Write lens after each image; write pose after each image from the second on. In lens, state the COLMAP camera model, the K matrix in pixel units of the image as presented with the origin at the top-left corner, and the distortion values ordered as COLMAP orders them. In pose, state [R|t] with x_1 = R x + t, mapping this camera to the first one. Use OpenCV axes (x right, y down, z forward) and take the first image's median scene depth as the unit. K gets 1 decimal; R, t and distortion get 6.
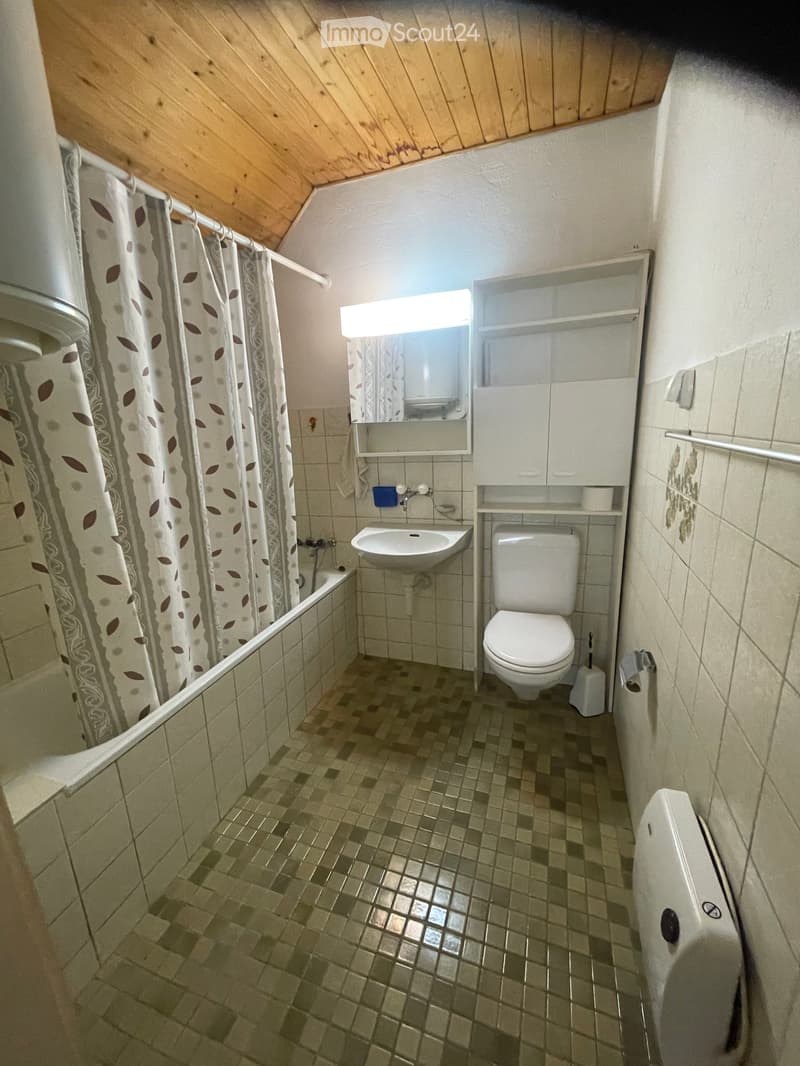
lens RADIAL K [[431.2, 0, 400.0], [0, 431.2, 533.0], [0, 0, 1]] dist [-0.001849, -0.000697]
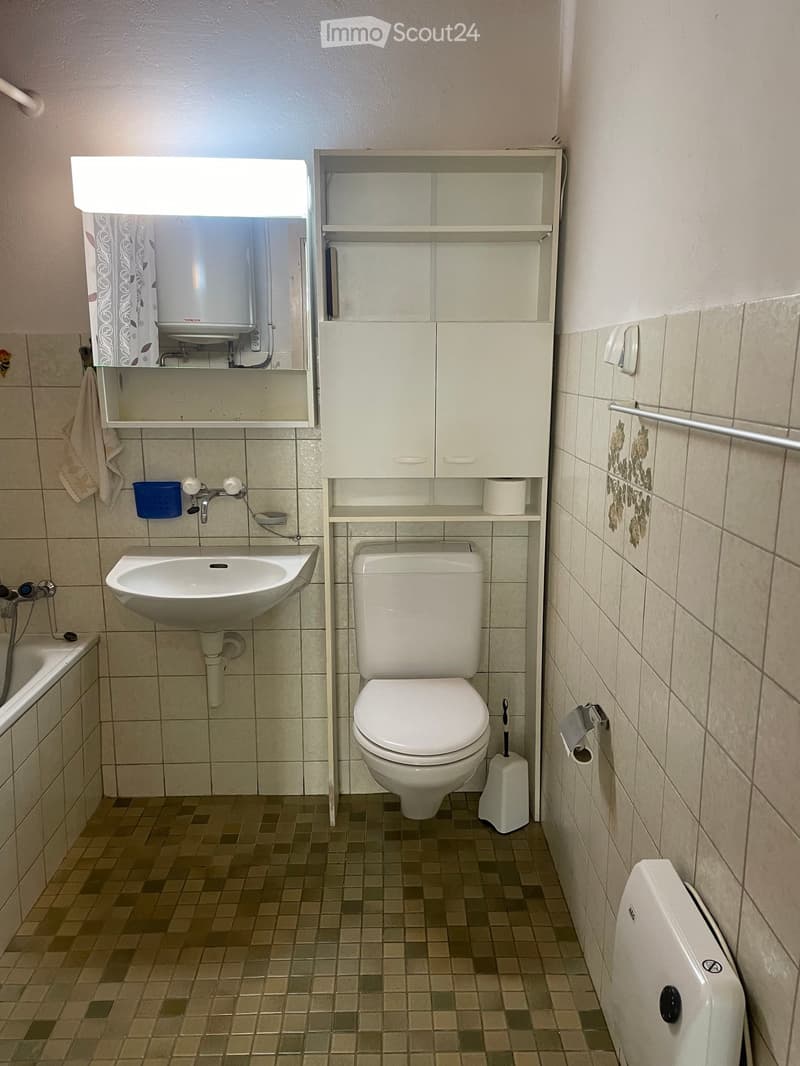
lens RADIAL K [[814.1, 0, 404.7], [0, 814.1, 541.4], [0, 0, 1]] dist [0.099993, -0.124601]
pose [[0.933599, -0.031249, 0.356955, -0.135954], [0.046323, 0.998356, -0.033756, 0.023428], [-0.355313, 0.048050, 0.933512, -0.120567]]
